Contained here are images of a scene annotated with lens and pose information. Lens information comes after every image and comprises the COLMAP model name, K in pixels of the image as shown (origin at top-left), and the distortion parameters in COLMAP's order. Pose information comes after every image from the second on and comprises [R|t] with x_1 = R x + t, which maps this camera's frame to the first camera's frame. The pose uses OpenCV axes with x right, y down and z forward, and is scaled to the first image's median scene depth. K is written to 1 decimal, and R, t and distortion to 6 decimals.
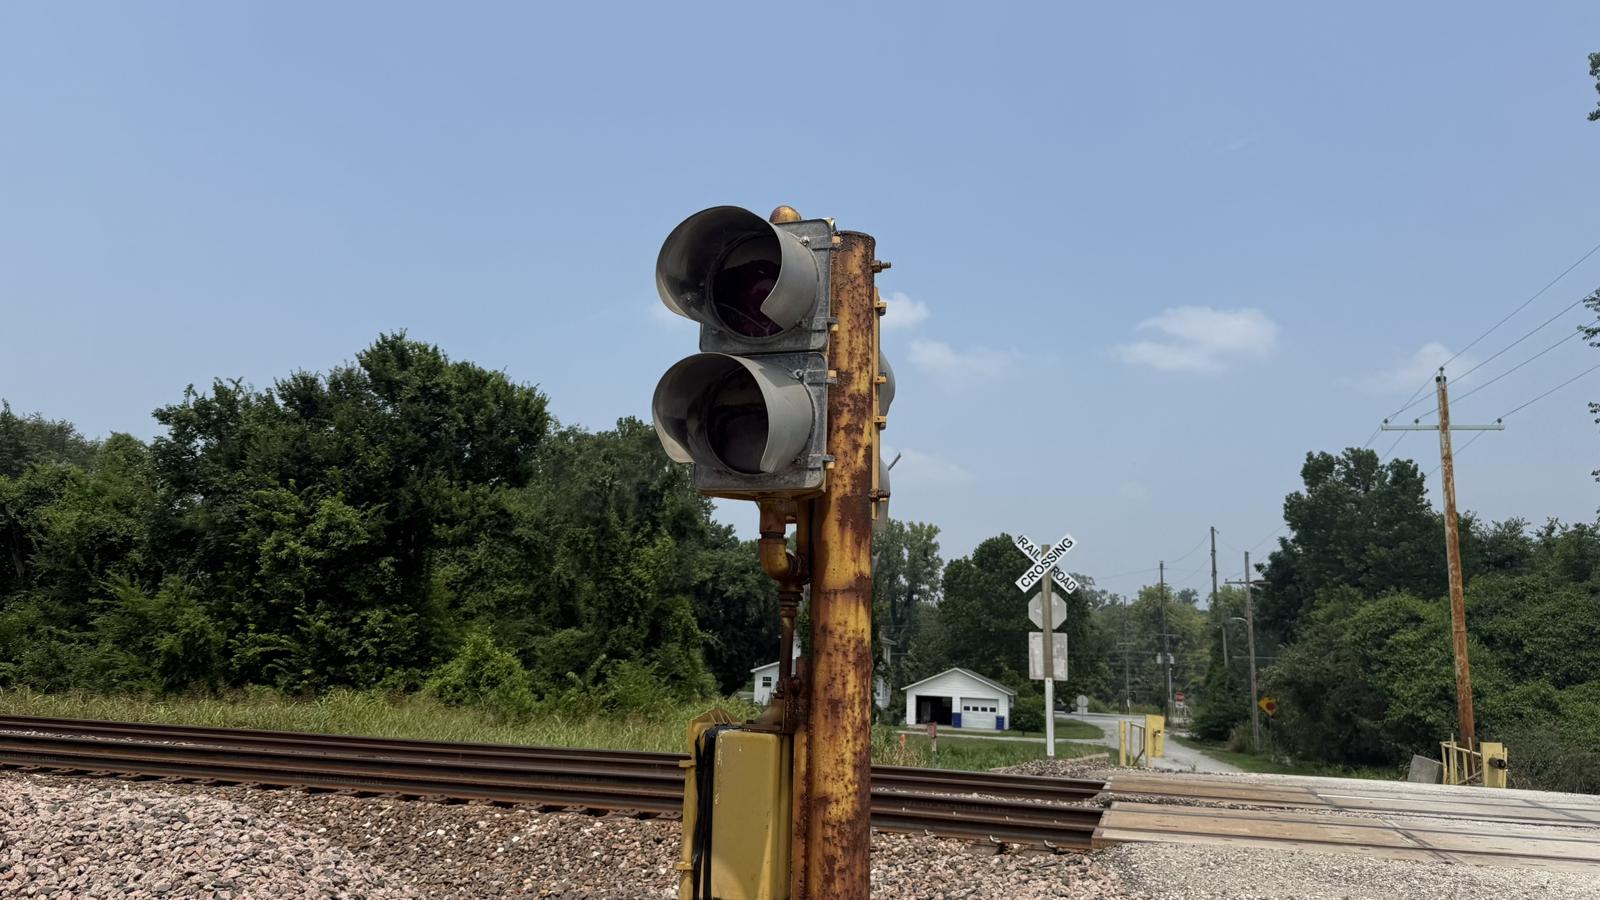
lens RADIAL K [[1150.4, 0, 800.0], [0, 1150.4, 450.0], [0, 0, 1]] dist [0.083933, -0.134876]
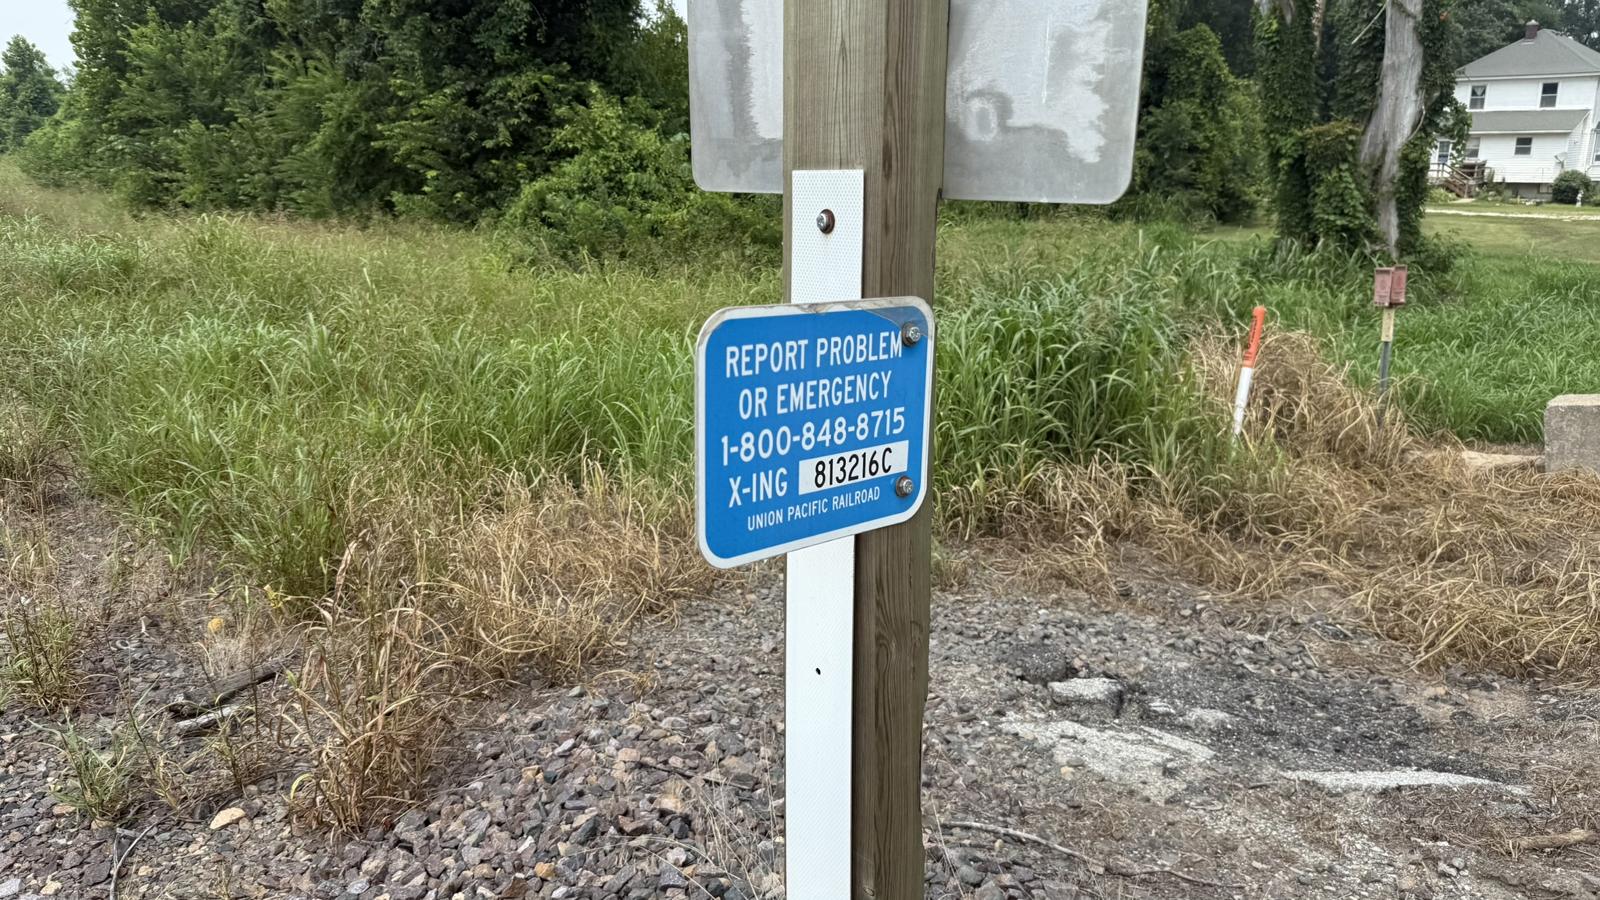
lens RADIAL K [[1120.8, 0, 787.2], [0, 1120.8, 408.9], [0, 0, 1]] dist [0.132663, -0.192653]
pose [[0.827627, 0.084958, -0.554811, 0.131918], [0.147303, 0.920952, 0.360761, 0.096634], [0.541604, -0.380301, 0.749691, 0.498421]]
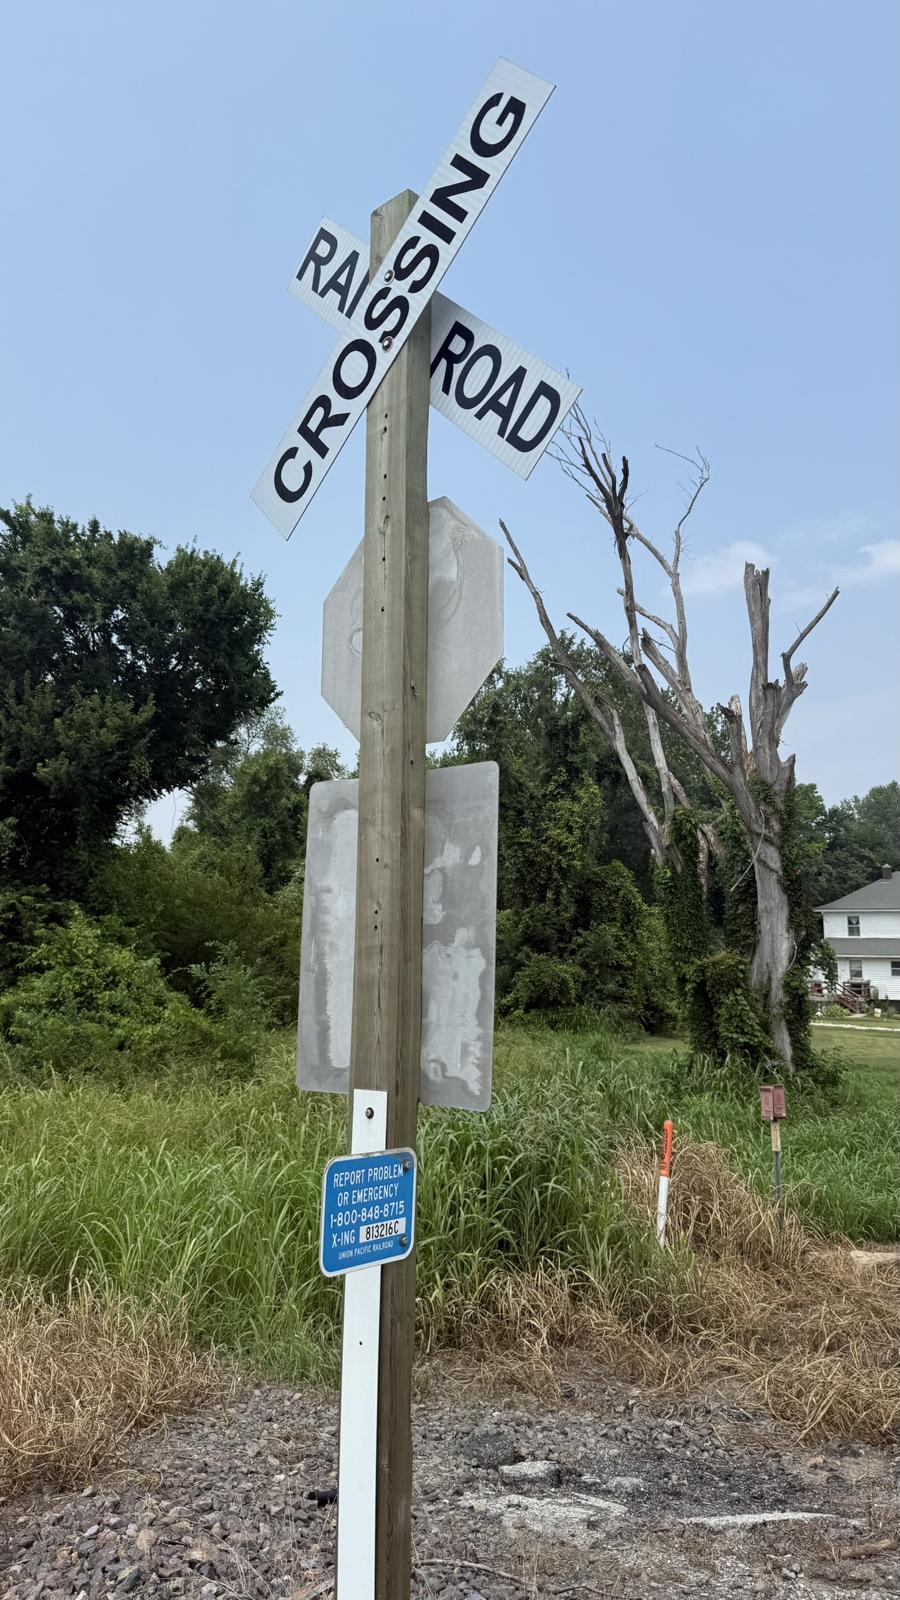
lens RADIAL K [[1110.8, 0, 450.0], [0, 1110.8, 800.0], [0, 0, 1]] dist [0.146562, -0.263843]
pose [[0.915283, -0.081324, -0.394517, 0.146839], [0.102542, 0.994182, 0.032962, 0.083880], [0.389541, -0.070624, 0.918297, 0.467730]]
